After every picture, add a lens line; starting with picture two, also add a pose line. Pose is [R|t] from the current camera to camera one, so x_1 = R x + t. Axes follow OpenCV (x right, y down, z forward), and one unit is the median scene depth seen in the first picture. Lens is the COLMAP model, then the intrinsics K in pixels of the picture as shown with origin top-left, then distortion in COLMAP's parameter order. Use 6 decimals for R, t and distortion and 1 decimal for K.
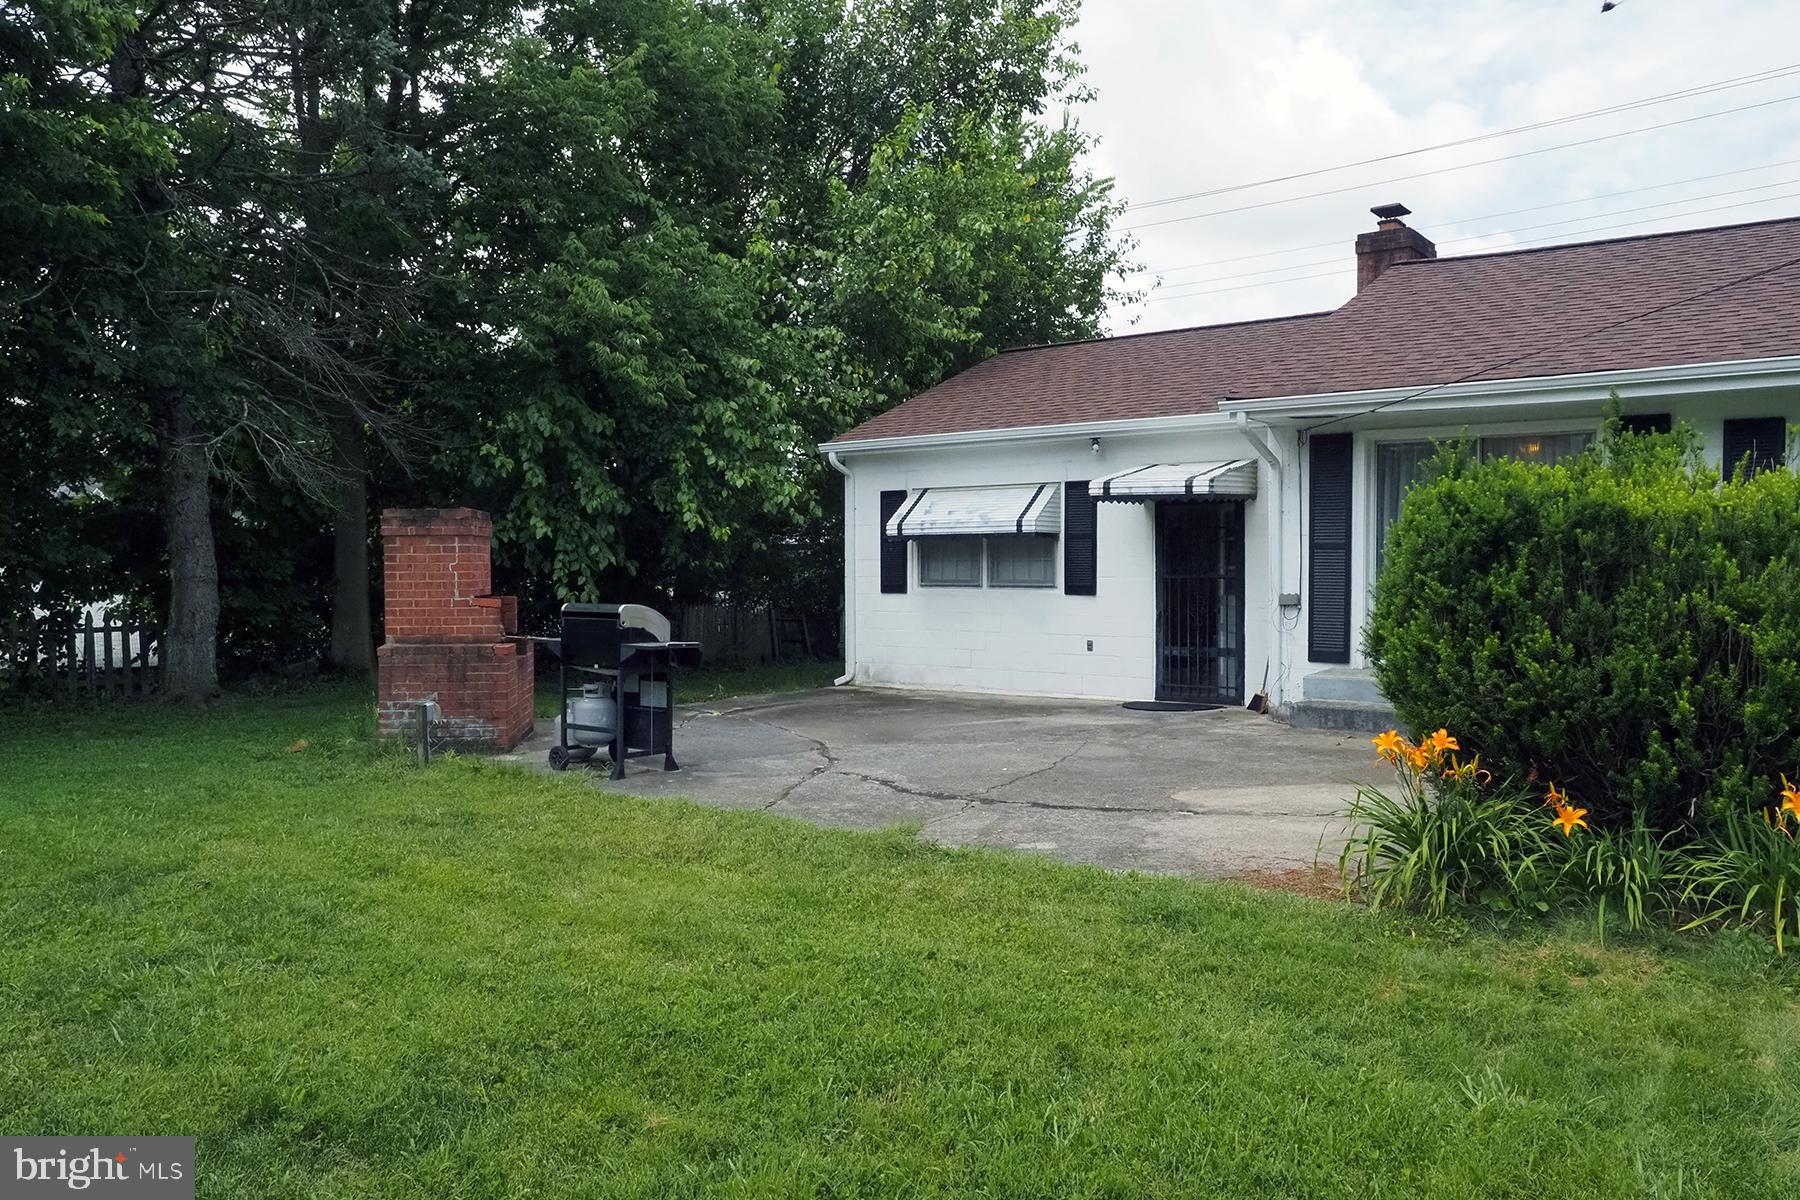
lens RADIAL K [[1299.8, 0, 895.3], [0, 1299.8, 595.7], [0, 0, 1]] dist [-0.005971, -0.001954]
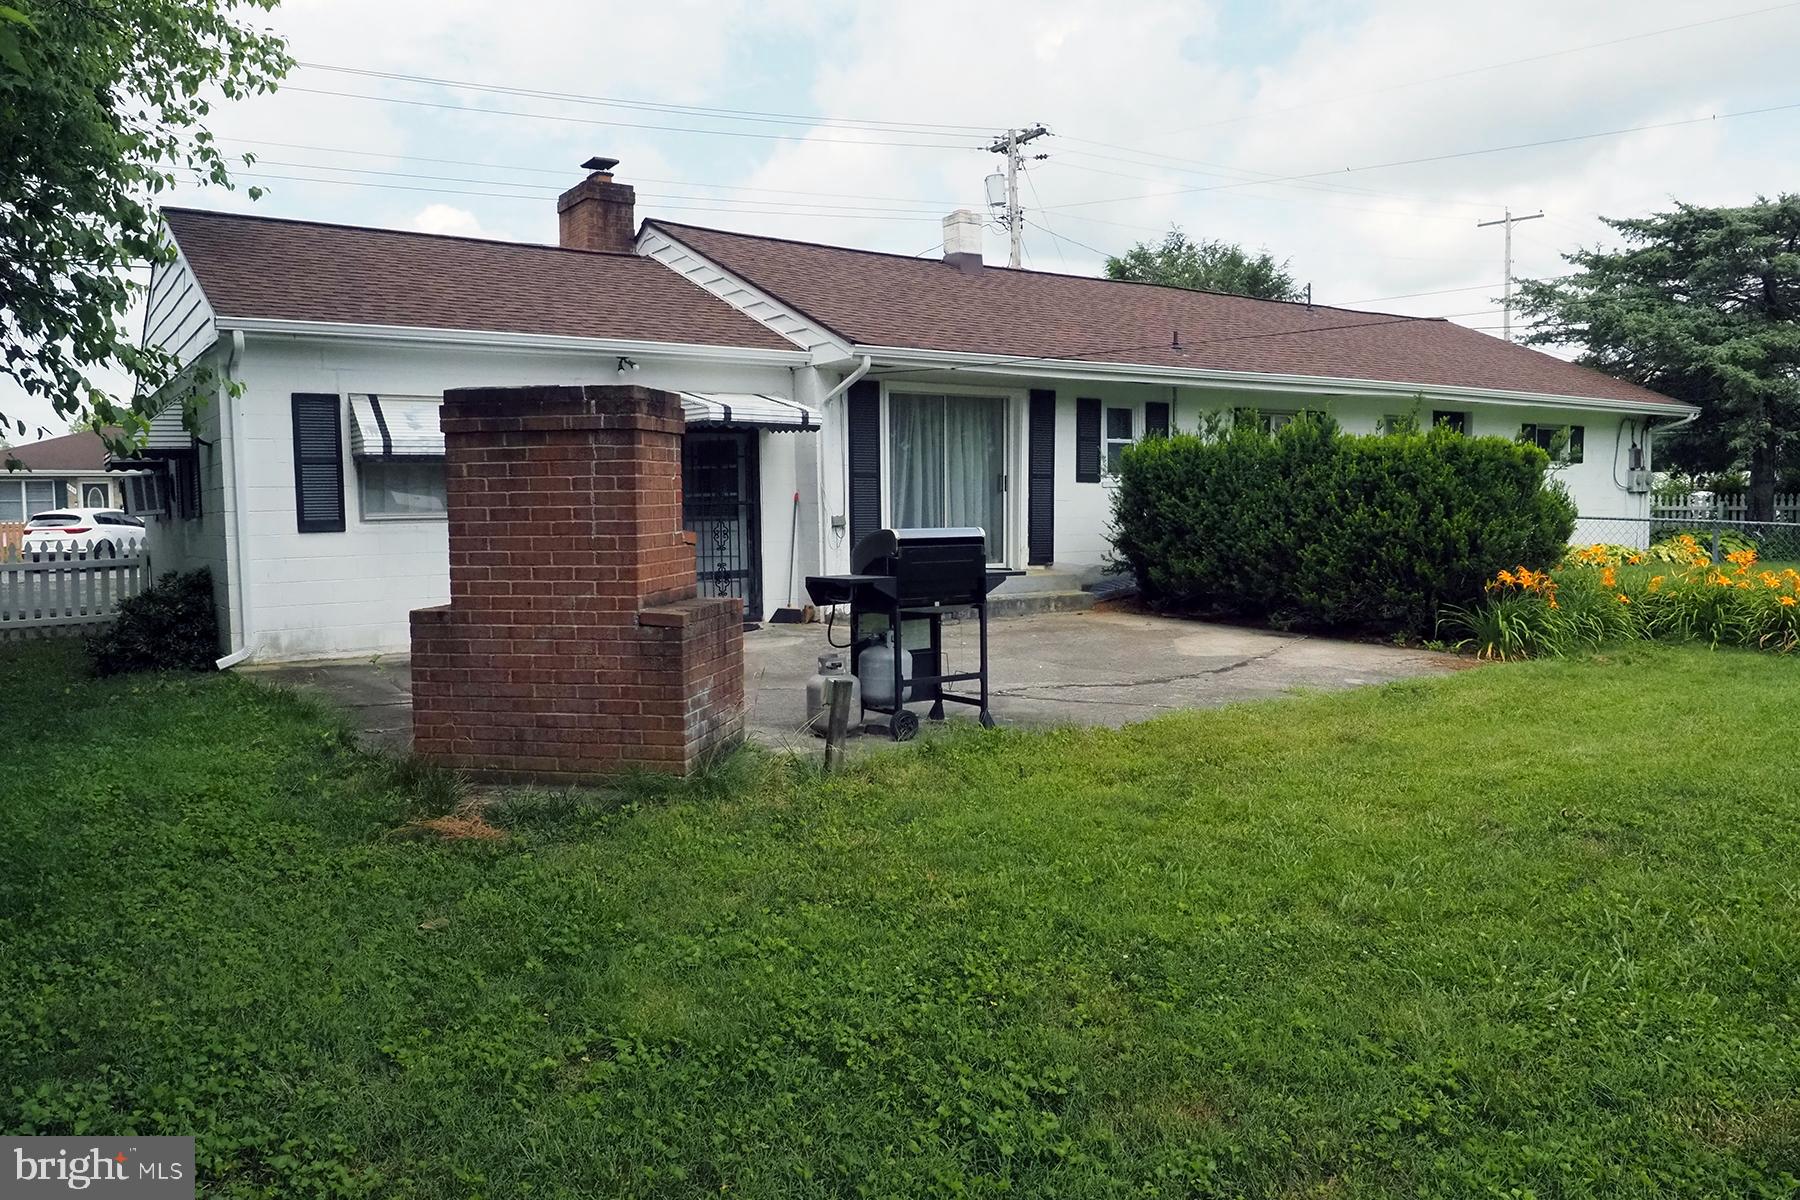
lens RADIAL K [[1299.8, 0, 895.3], [0, 1299.8, 595.7], [0, 0, 1]] dist [-0.005971, -0.001954]
pose [[0.308898, -0.071599, 0.948396, -0.659092], [0.031223, 0.997388, 0.065128, -0.003868], [-0.950582, 0.009494, 0.310327, 0.499100]]
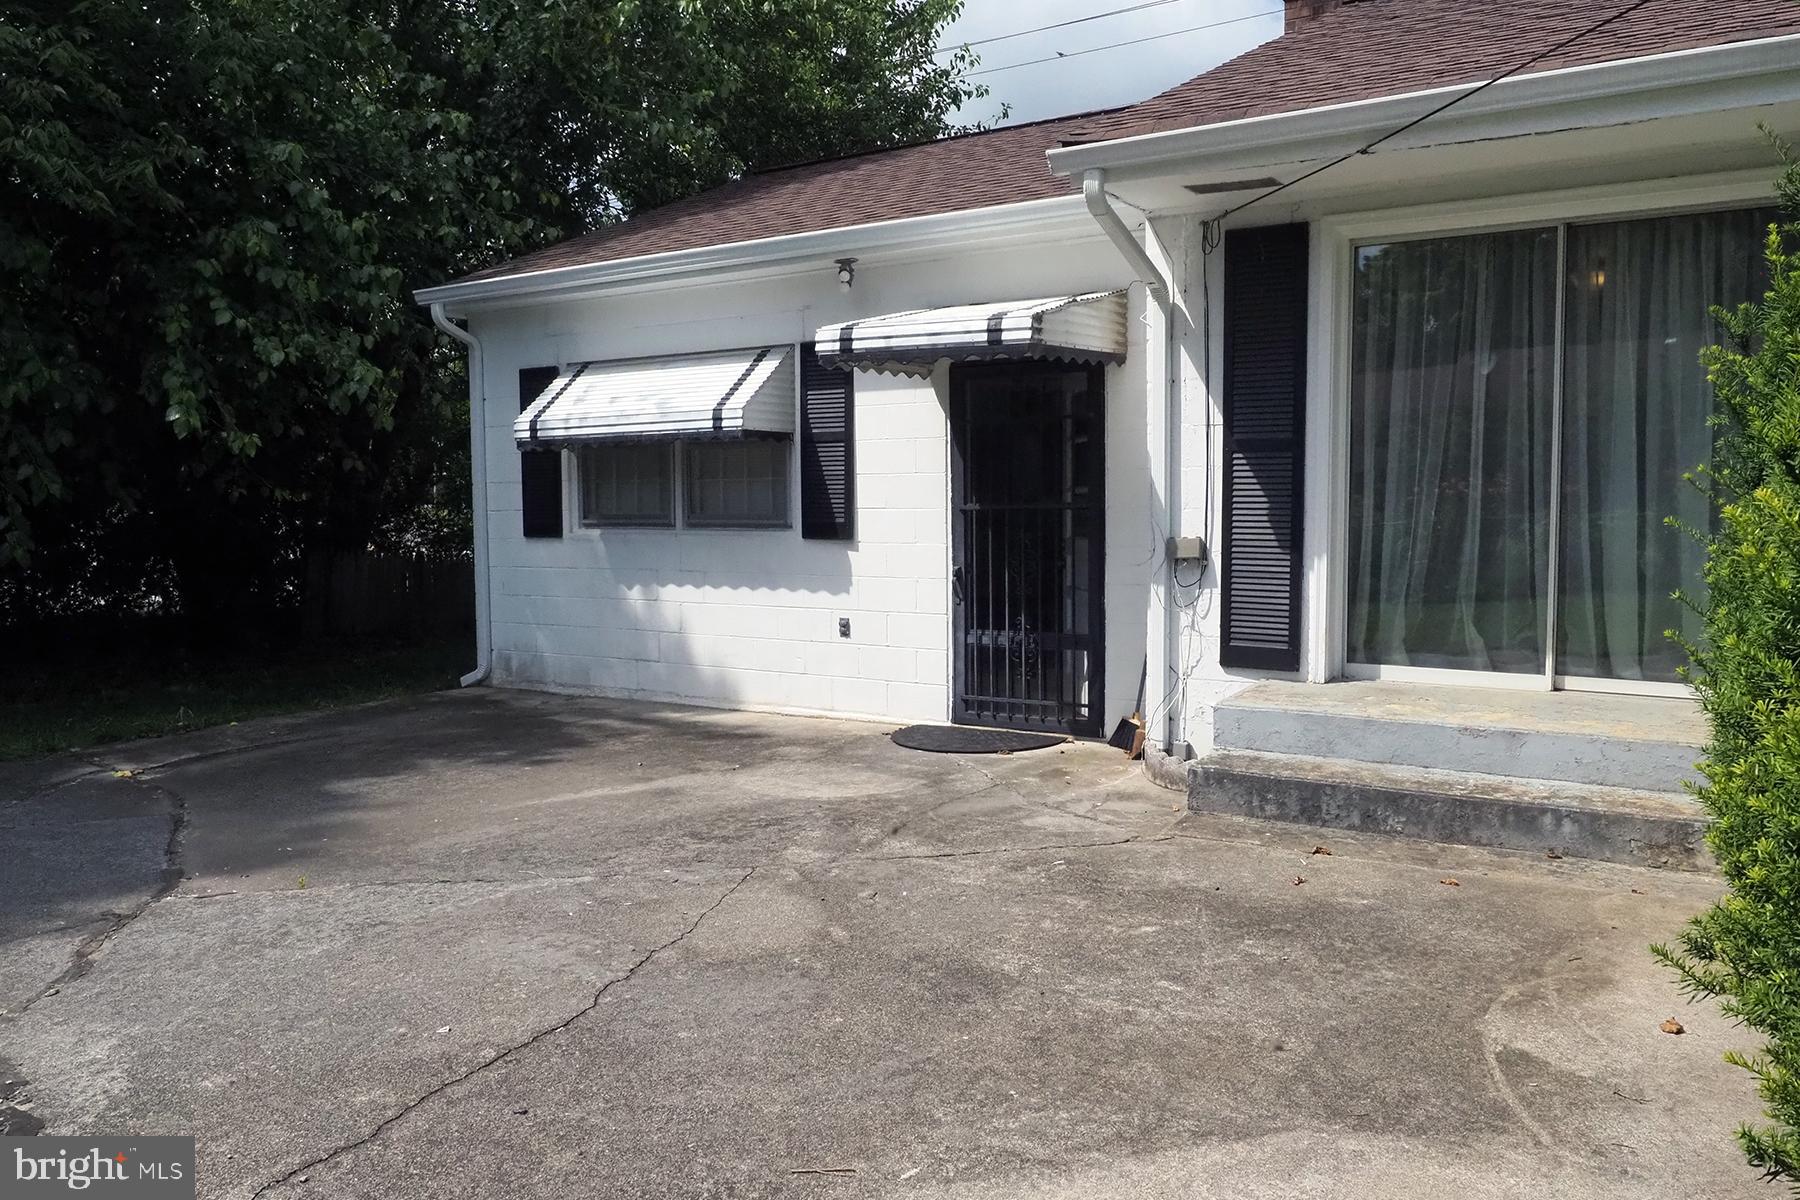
lens RADIAL K [[1295.3, 0, 866.4], [0, 1295.3, 606.2], [0, 0, 1]] dist [-0.026921, -0.002381]
pose [[0.997870, -0.014162, 0.063686, 0.120673], [0.010185, 0.998003, 0.062348, -0.006540], [-0.064442, -0.061566, 0.996021, 0.416308]]
